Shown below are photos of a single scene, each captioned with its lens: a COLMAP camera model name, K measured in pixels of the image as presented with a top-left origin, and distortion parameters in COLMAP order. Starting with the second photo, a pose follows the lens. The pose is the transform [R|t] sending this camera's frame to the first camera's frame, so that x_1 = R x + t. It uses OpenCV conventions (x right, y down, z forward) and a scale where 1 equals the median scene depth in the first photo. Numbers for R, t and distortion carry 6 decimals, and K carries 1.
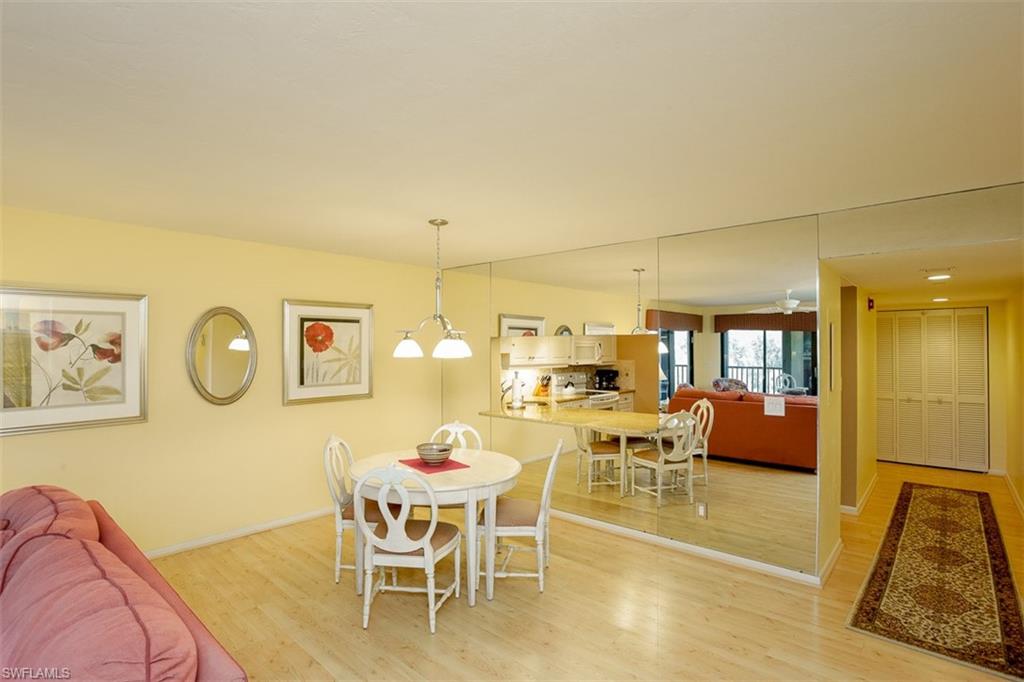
lens RADIAL K [[499.4, 0, 504.2], [0, 499.4, 341.8], [0, 0, 1]] dist [-0.059579, 0.016158]
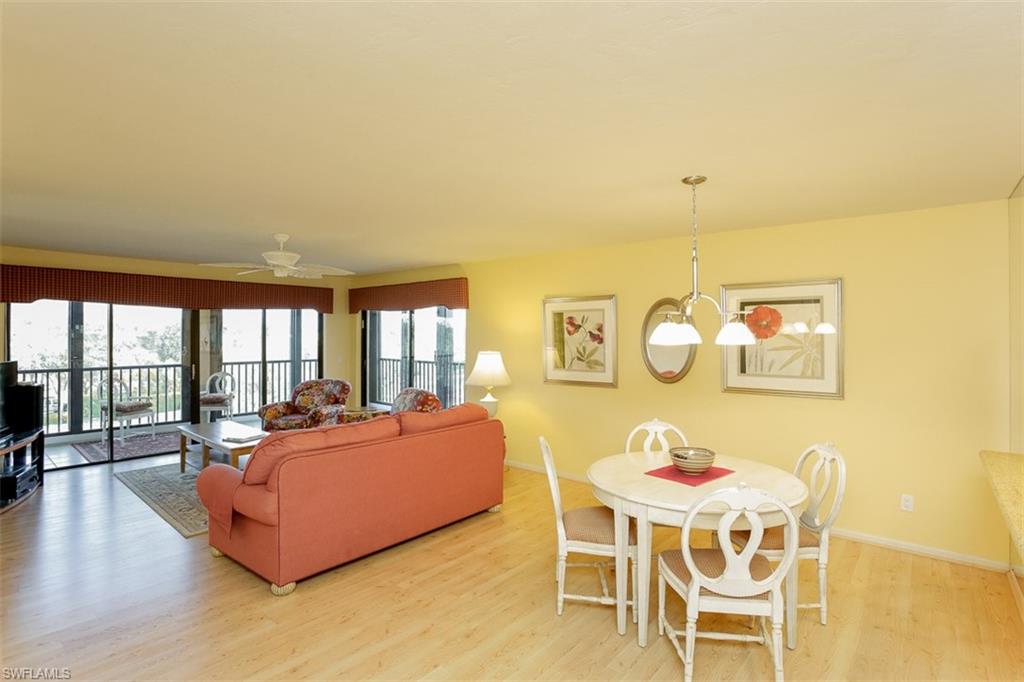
lens RADIAL K [[499.4, 0, 510.3], [0, 499.4, 330.7], [0, 0, 1]] dist [-0.059579, 0.016158]
pose [[0.038518, -0.004526, -0.999248, 0.657342], [0.009650, 0.999945, -0.004157, 0.007324], [0.999211, -0.009483, 0.038560, 0.655376]]
